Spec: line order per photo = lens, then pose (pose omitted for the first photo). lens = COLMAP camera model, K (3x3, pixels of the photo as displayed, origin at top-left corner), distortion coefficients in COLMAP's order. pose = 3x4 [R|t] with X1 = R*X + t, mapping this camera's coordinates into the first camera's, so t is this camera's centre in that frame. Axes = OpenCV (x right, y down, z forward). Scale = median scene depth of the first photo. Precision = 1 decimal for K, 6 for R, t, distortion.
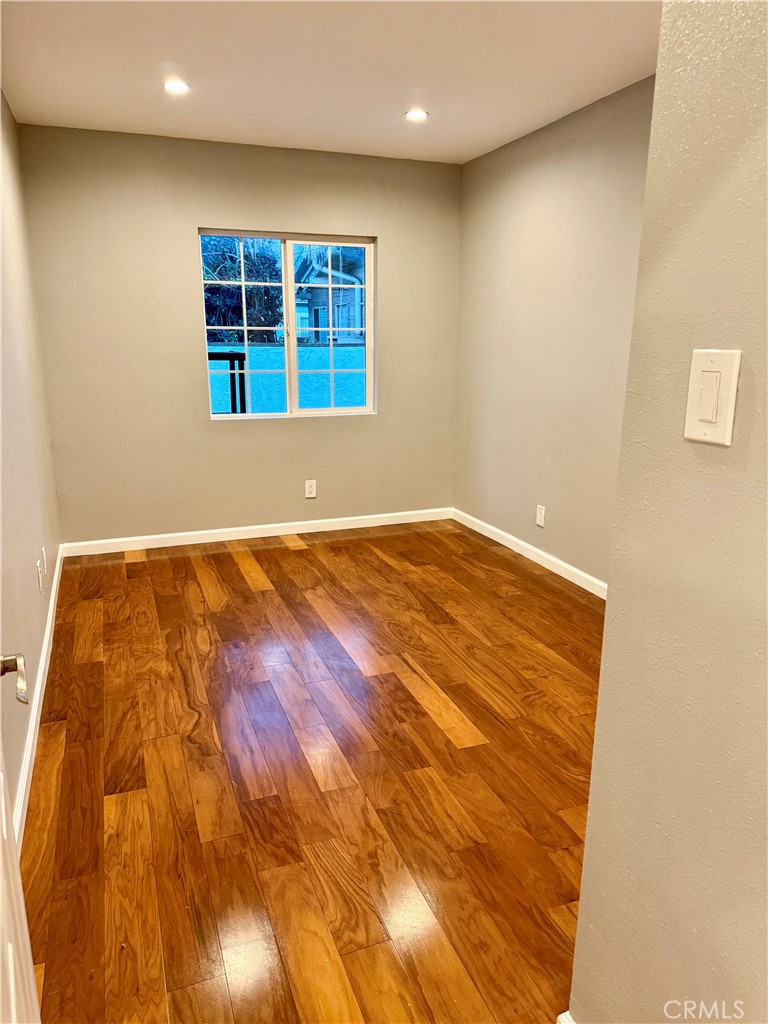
lens RADIAL K [[713.3, 0, 380.7], [0, 713.3, 516.3], [0, 0, 1]] dist [0.054590, -0.057495]
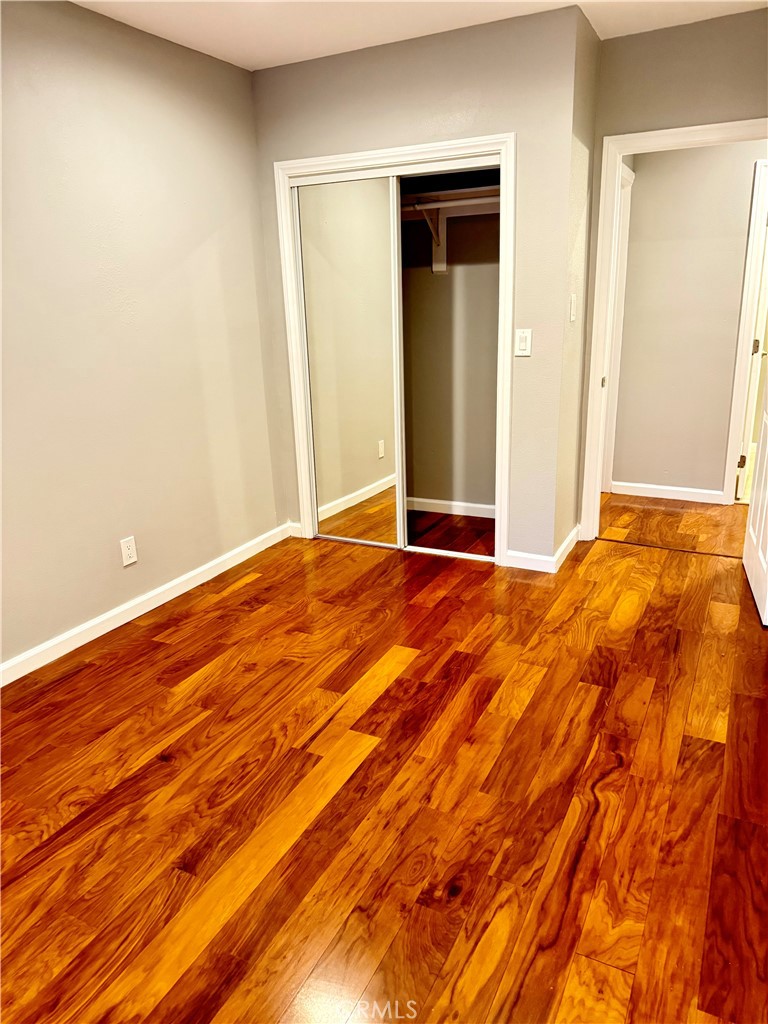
lens RADIAL K [[713.3, 0, 387.2], [0, 713.3, 513.9], [0, 0, 1]] dist [0.054590, -0.057495]
pose [[-0.670132, -0.212008, 0.711319, -0.598431], [0.214634, 0.862046, 0.459139, -0.395662], [-0.710531, 0.460358, -0.532181, 1.438975]]
